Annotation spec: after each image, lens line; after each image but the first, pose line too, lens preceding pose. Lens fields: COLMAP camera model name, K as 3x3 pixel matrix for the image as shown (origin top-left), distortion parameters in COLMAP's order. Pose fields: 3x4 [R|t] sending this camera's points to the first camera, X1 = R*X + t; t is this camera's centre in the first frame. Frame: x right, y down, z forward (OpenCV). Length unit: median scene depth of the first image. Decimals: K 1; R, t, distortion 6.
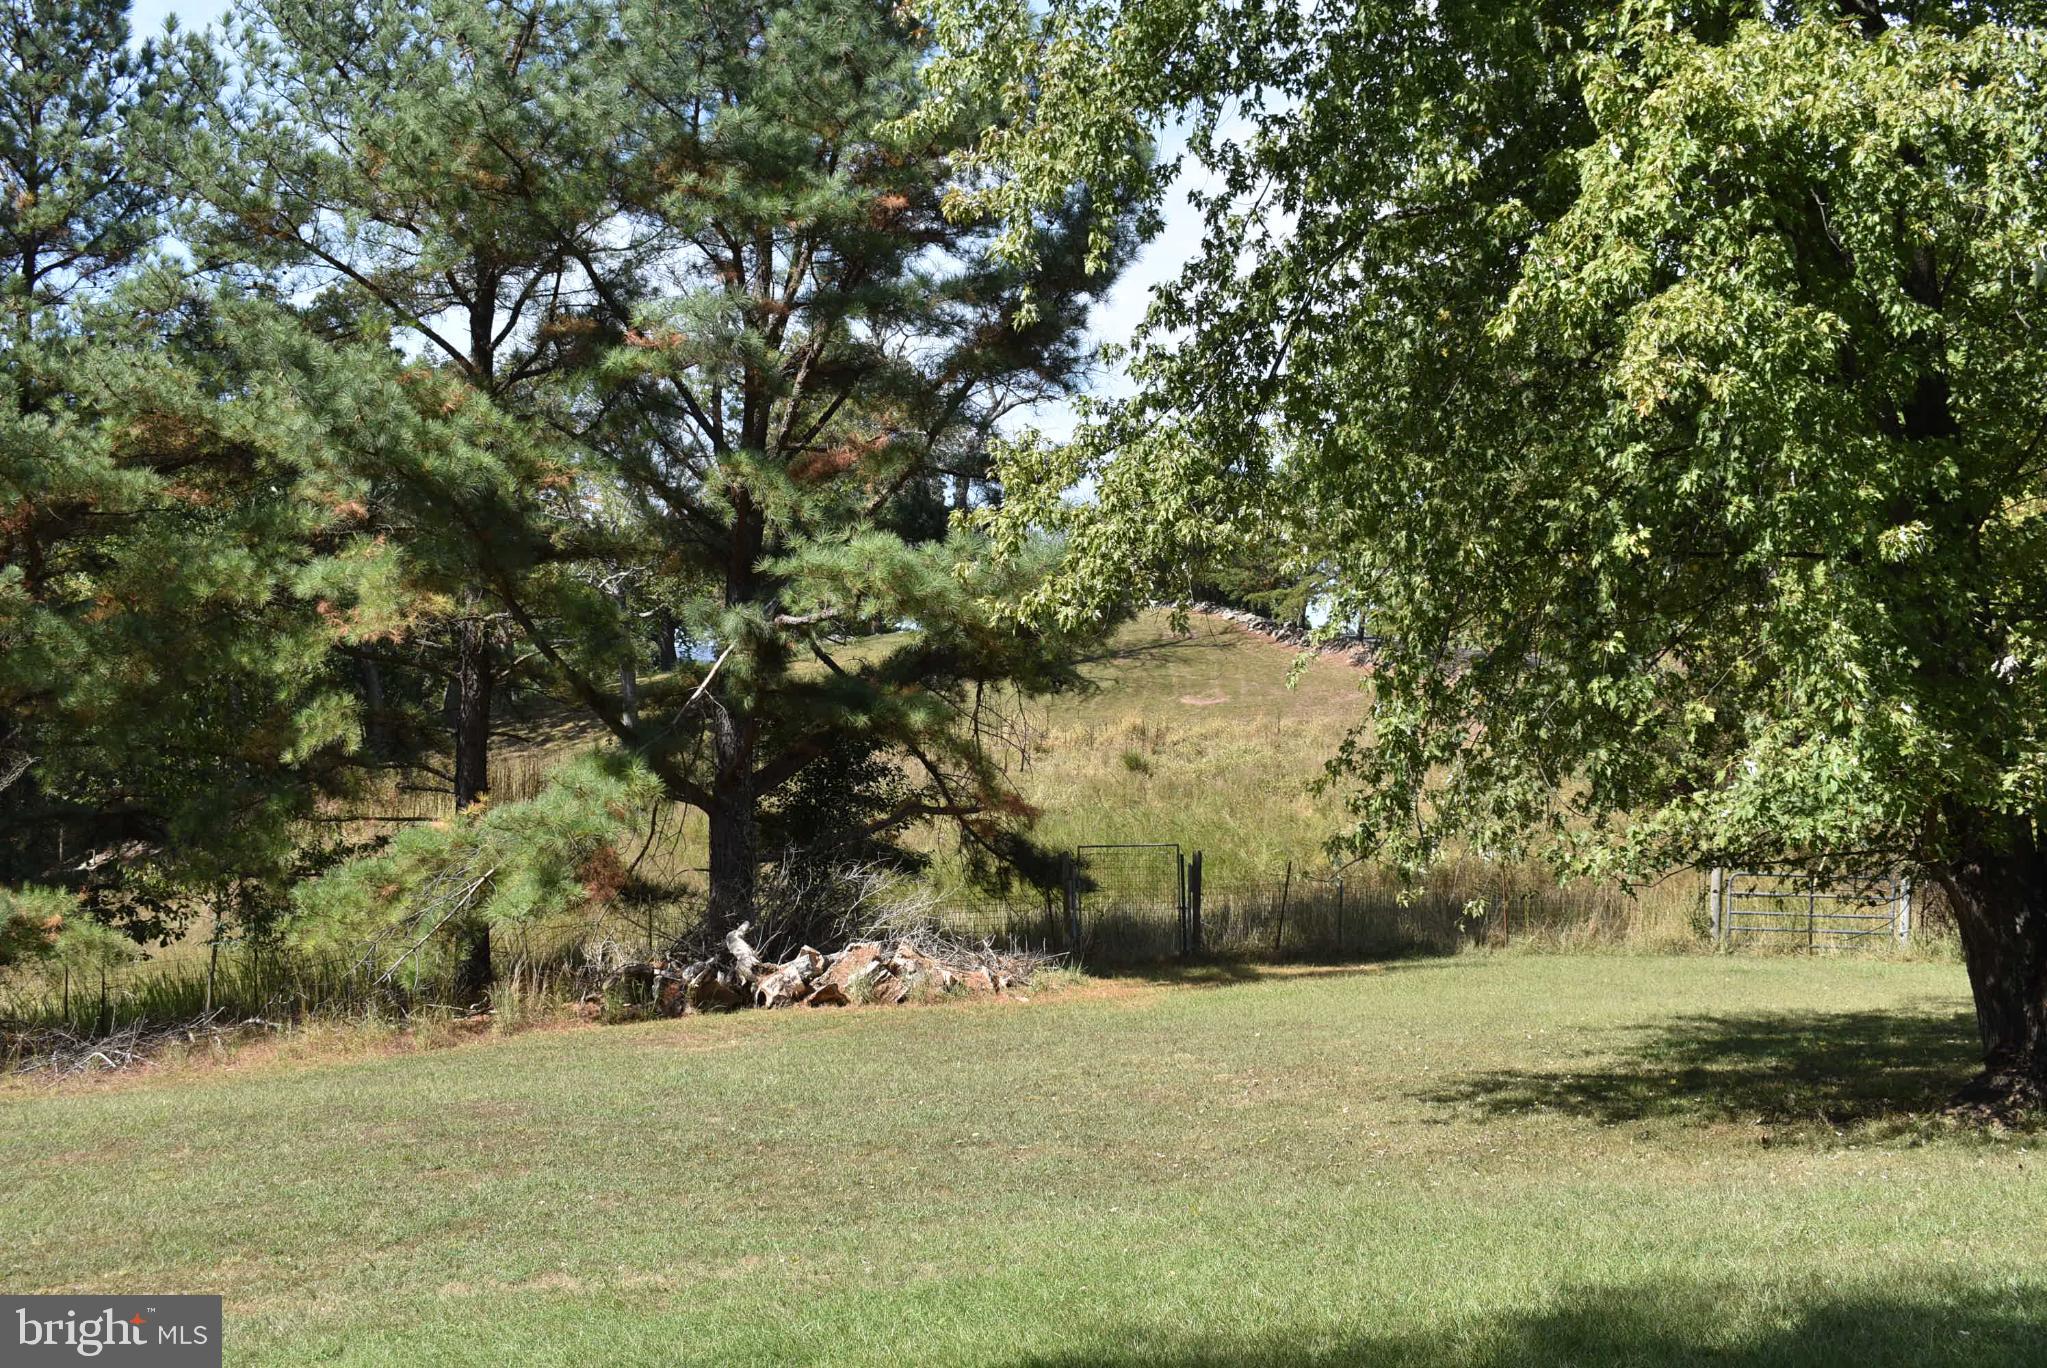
lens RADIAL K [[2551.2, 0, 1023.5], [0, 2551.2, 684.0], [0, 0, 1]] dist [-0.022247, -0.013121]
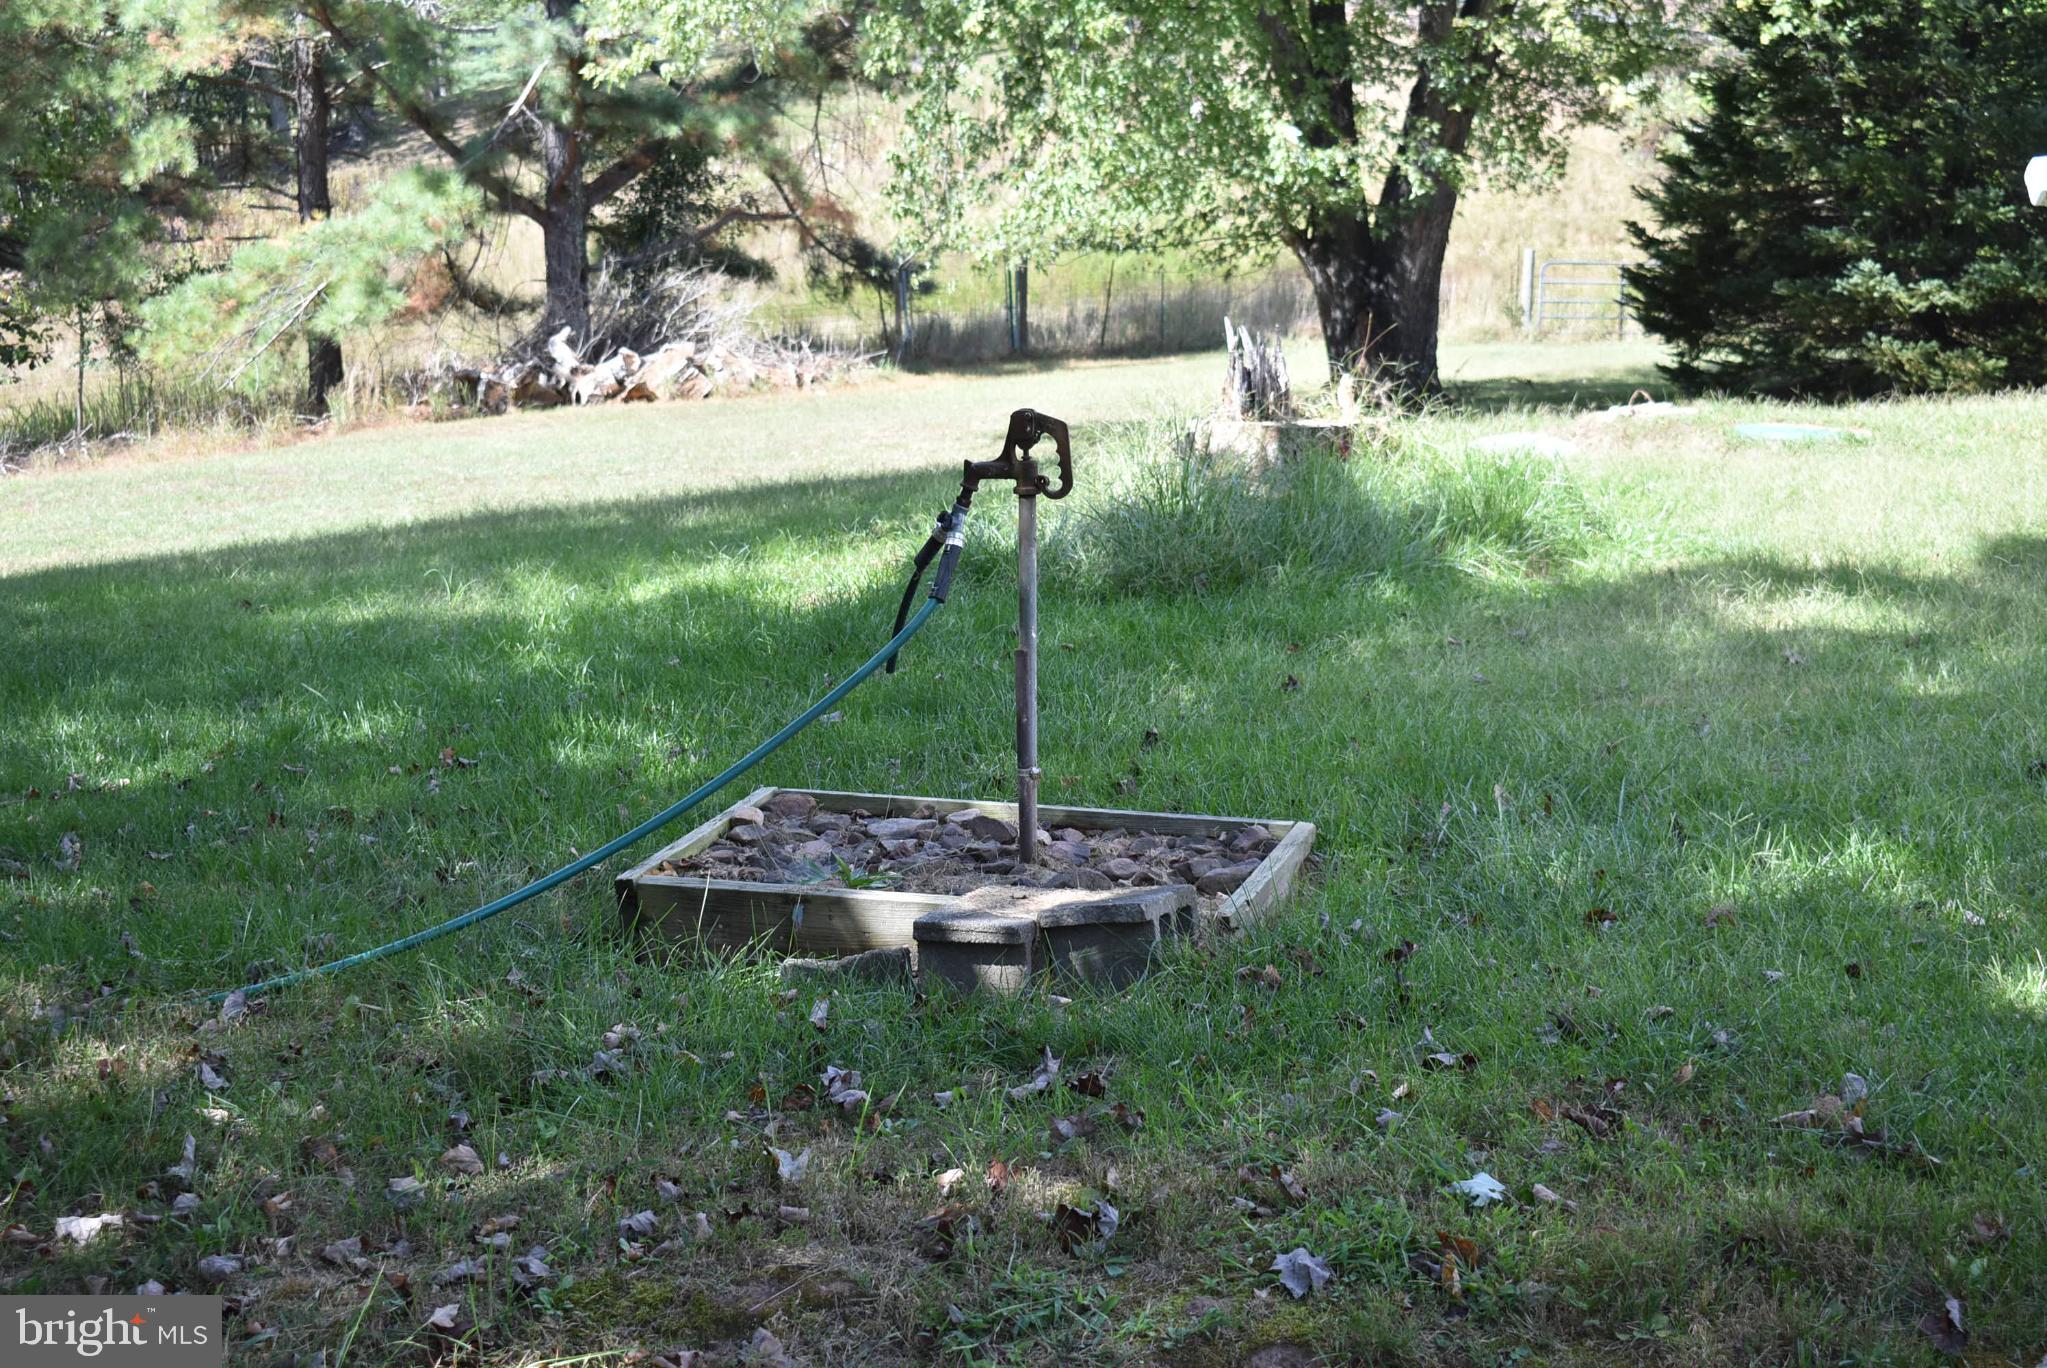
lens RADIAL K [[3192.2, 0, 1023.5], [0, 3192.2, 684.0], [0, 0, 1]] dist [-0.016984, 0.000658]
pose [[0.999183, -0.017597, -0.036373, 0.125389], [0.024308, 0.980854, 0.193220, -0.012820], [0.032276, -0.193946, 0.980481, -0.321103]]
